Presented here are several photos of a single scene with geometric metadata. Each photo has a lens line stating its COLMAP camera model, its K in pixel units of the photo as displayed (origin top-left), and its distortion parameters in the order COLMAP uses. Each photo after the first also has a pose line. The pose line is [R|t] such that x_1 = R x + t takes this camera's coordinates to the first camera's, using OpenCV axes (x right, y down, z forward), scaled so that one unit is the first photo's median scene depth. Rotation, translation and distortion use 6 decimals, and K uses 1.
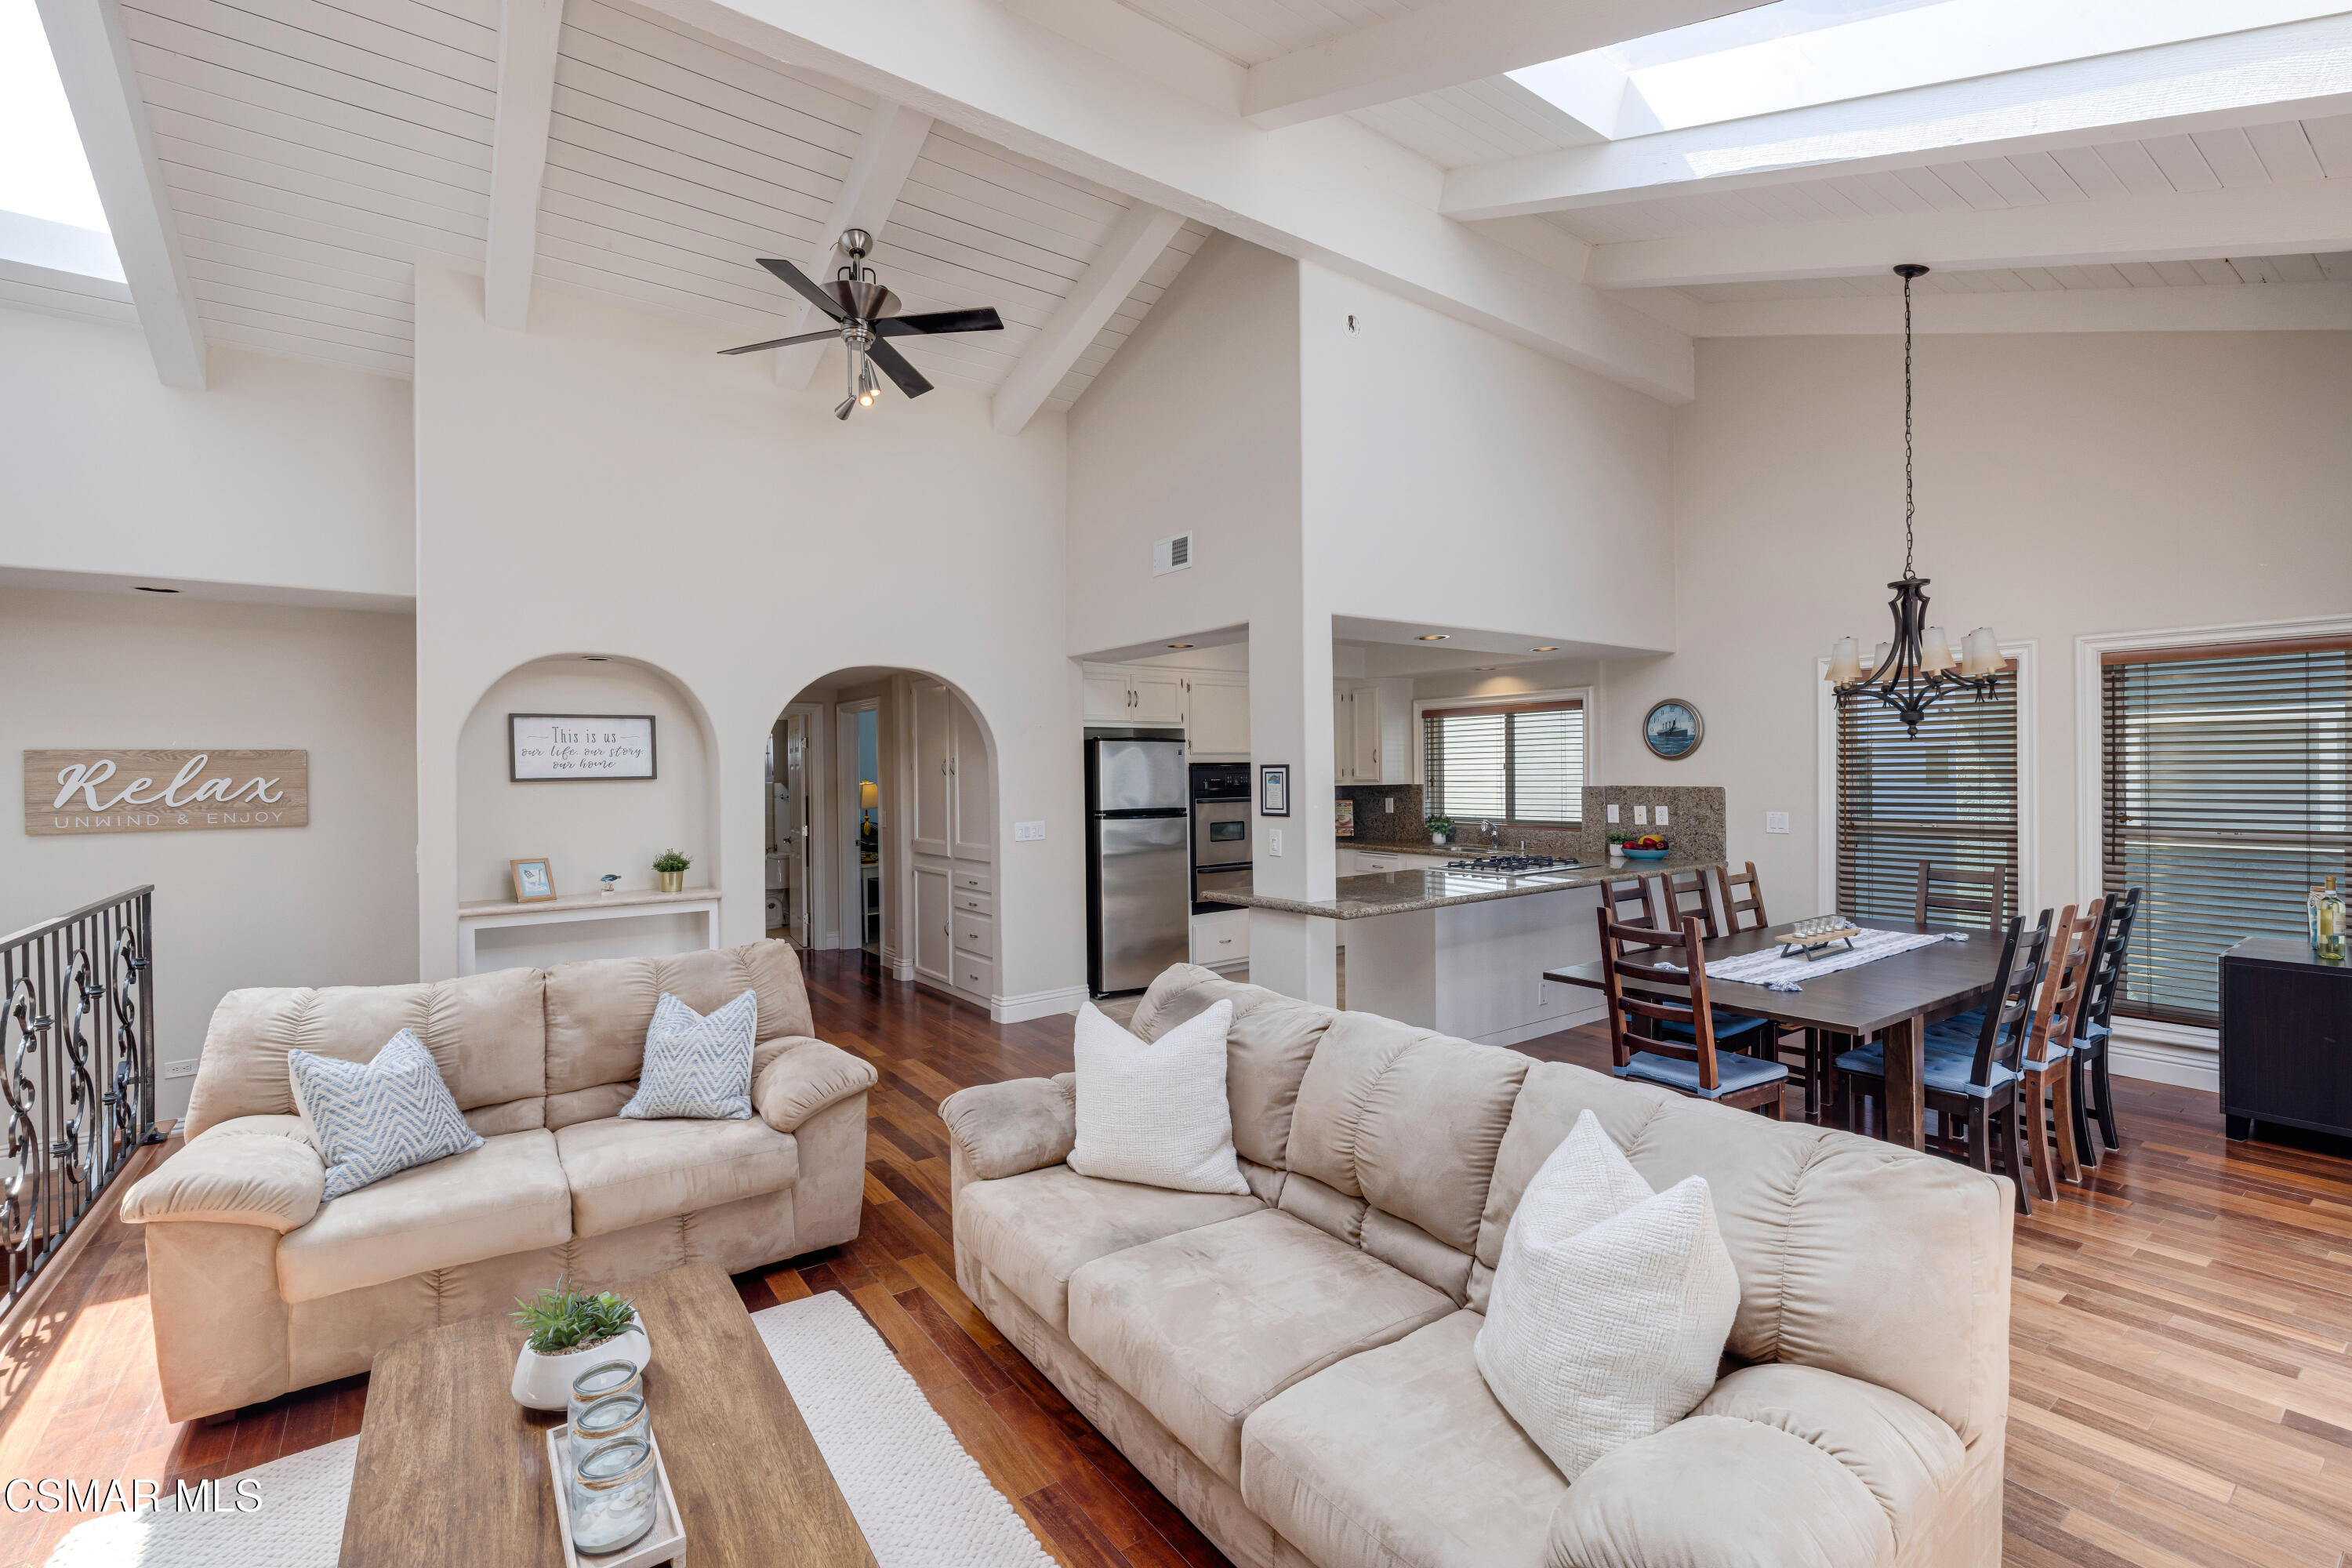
lens RADIAL K [[1009.2, 0, 1174.3], [0, 1009.2, 777.9], [0, 0, 1]] dist [-0.005088, -0.000186]
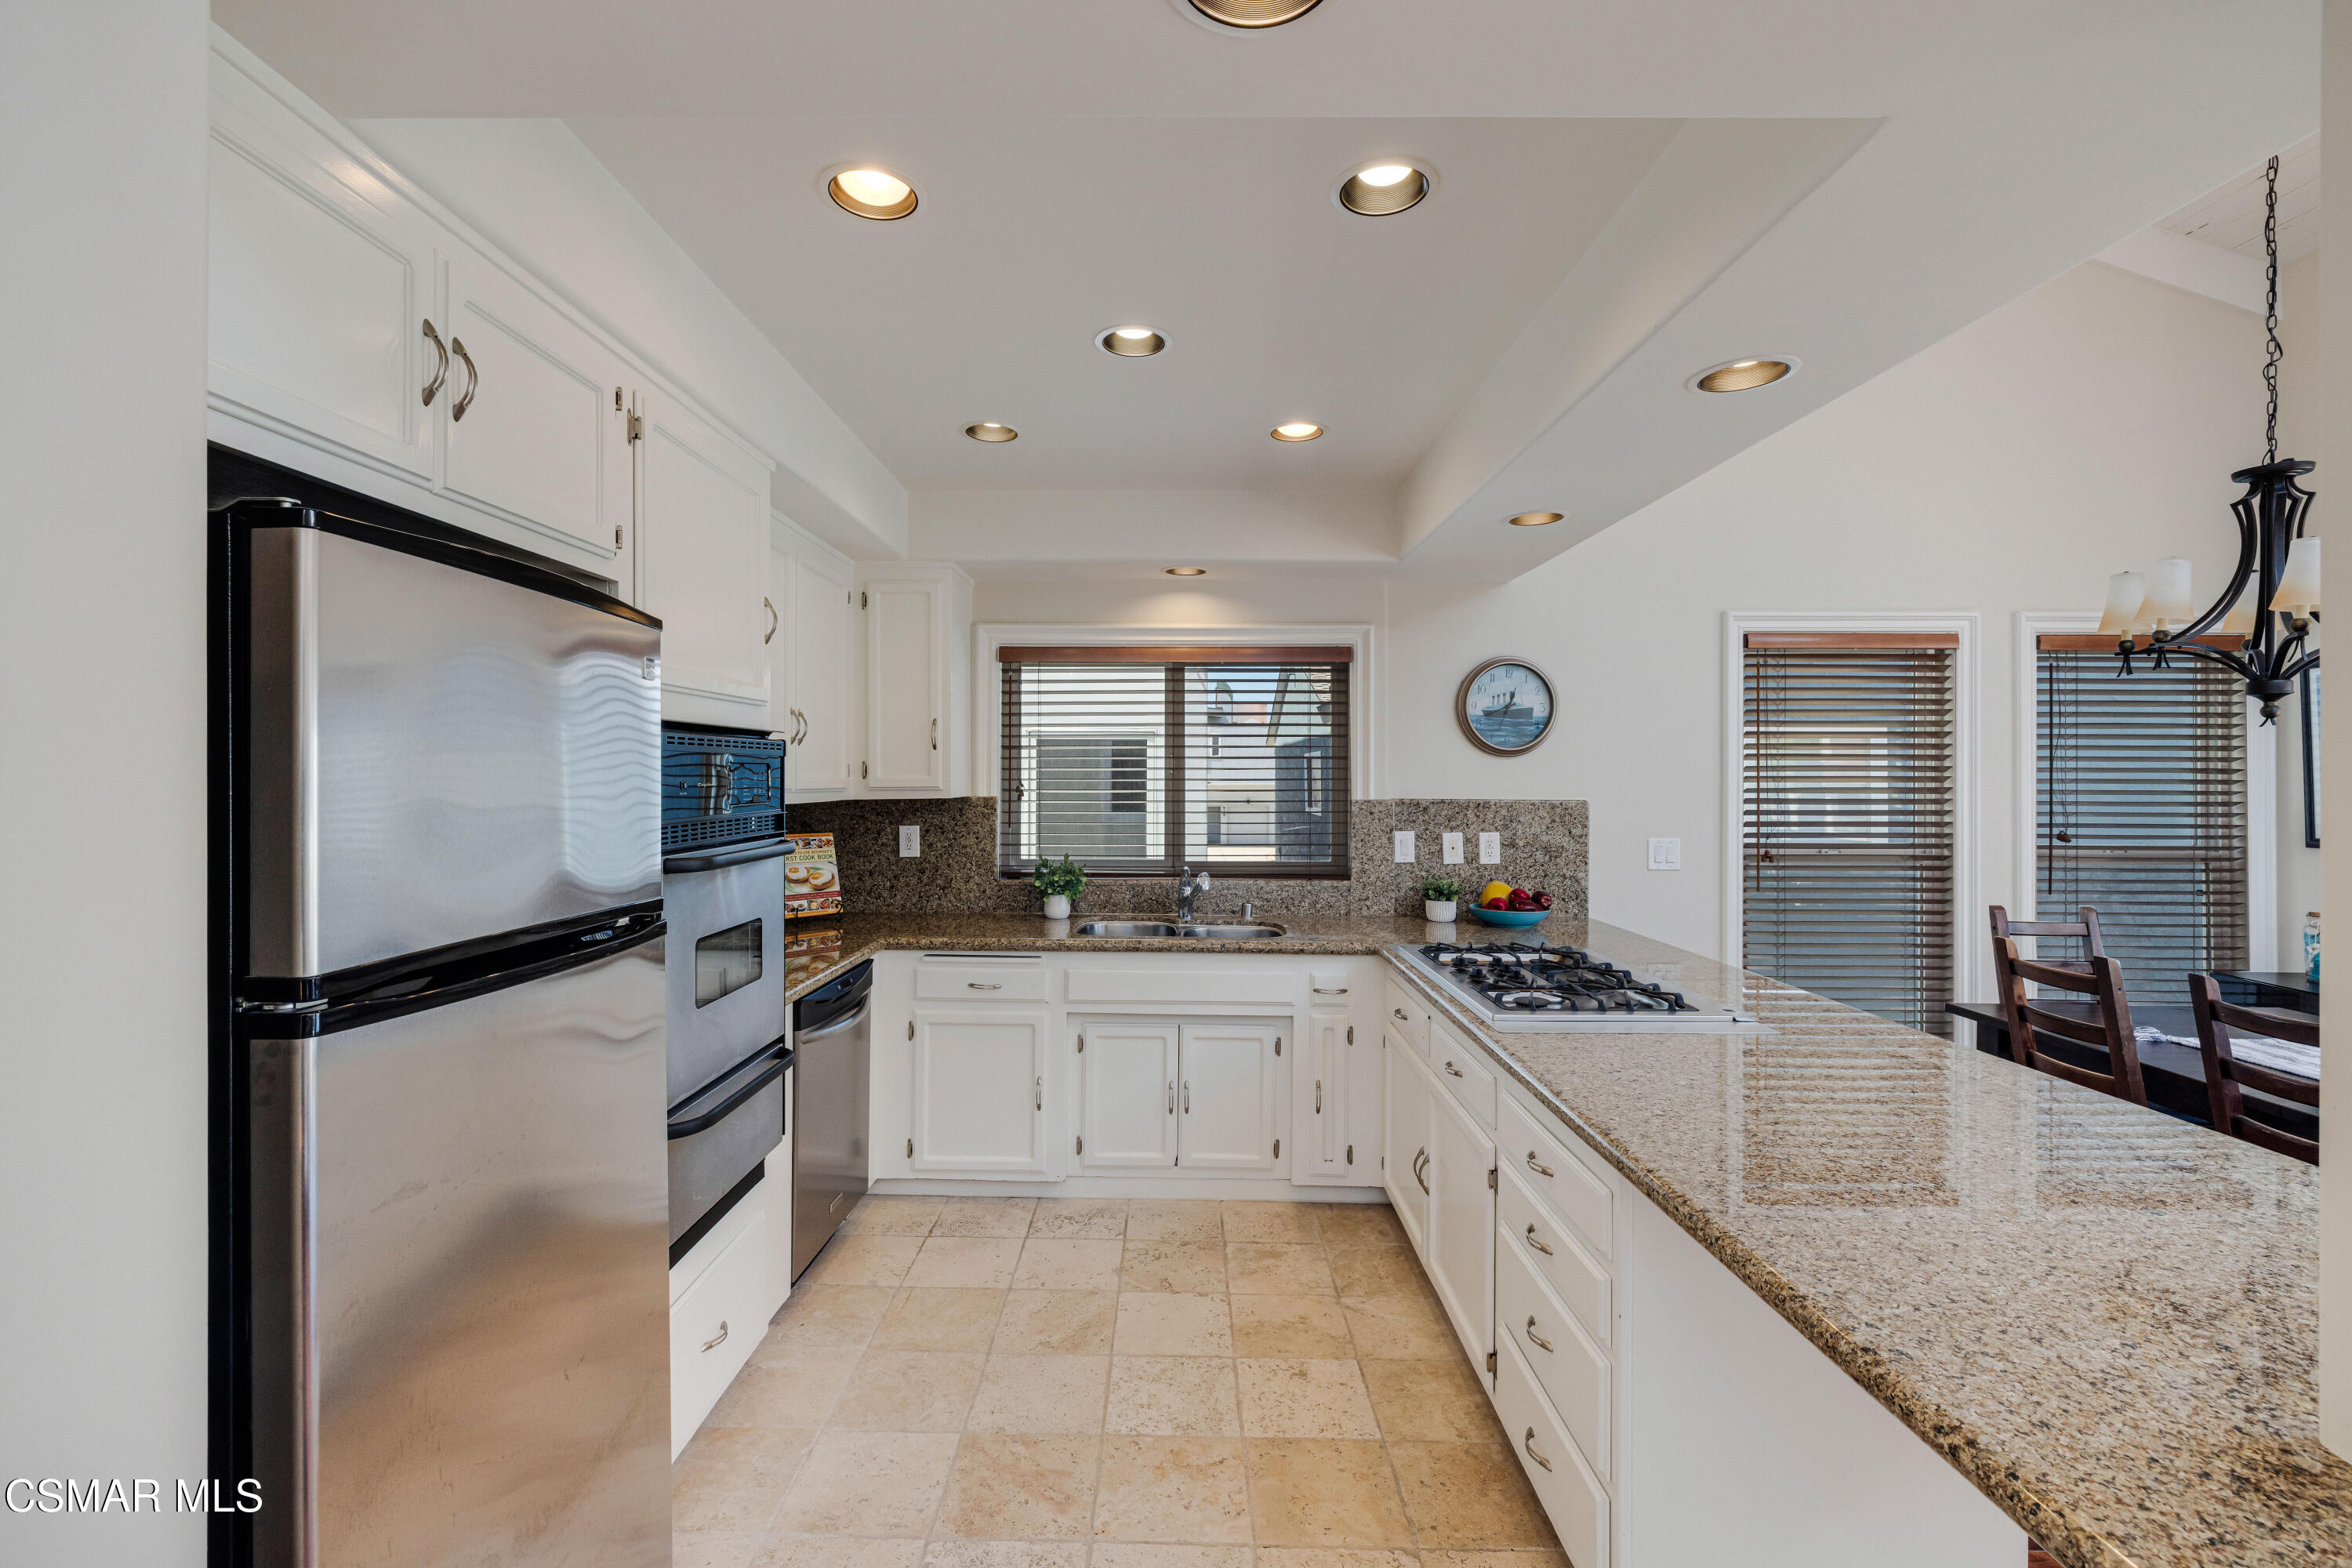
lens RADIAL K [[1009.2, 0, 1173.8], [0, 1009.2, 772.4], [0, 0, 1]] dist [-0.005088, -0.000186]
pose [[0.600413, 0.014308, 0.799562, -0.117751], [-0.003798, 0.999880, -0.015040, 0.001920], [-0.799681, 0.005994, 0.600395, 0.809132]]
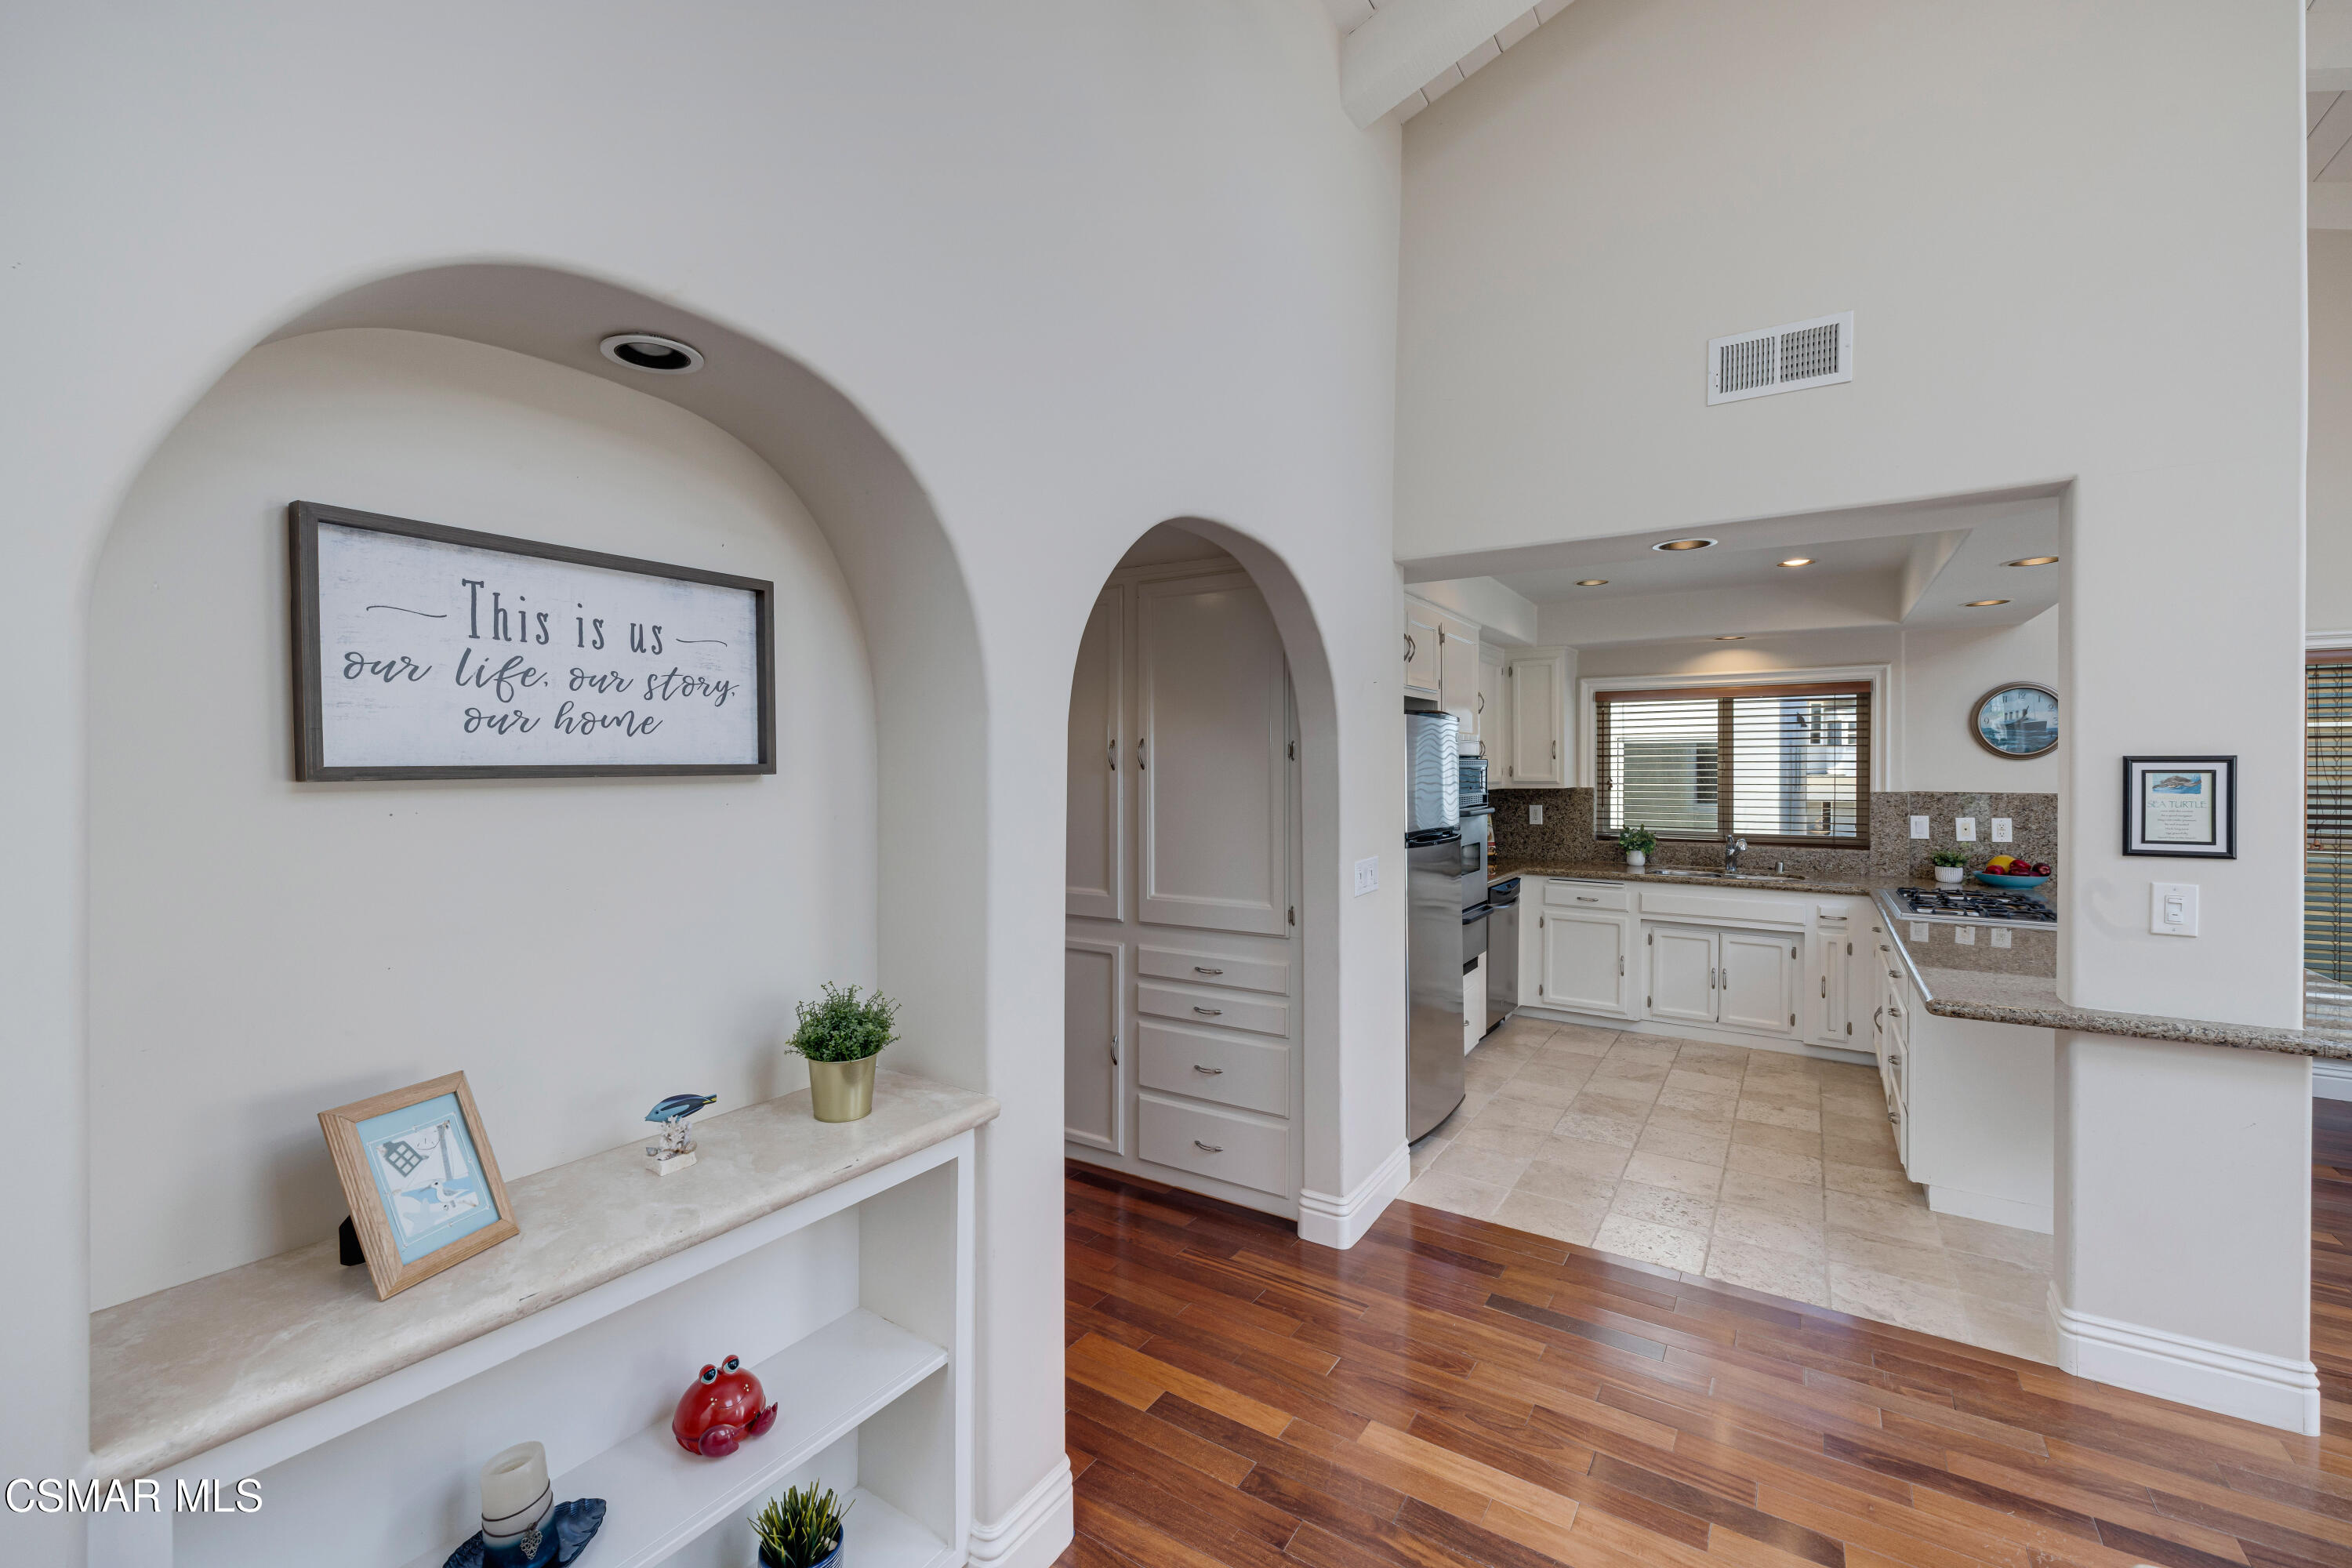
lens RADIAL K [[974.0, 0, 1165.0], [0, 974.0, 775.3], [0, 0, 1]] dist [-0.000910, -0.000073]
pose [[0.940503, 0.007441, 0.339703, -0.399649], [-0.006914, 0.999972, -0.002763, 0.001321], [-0.339714, 0.000250, 0.940529, 0.521040]]
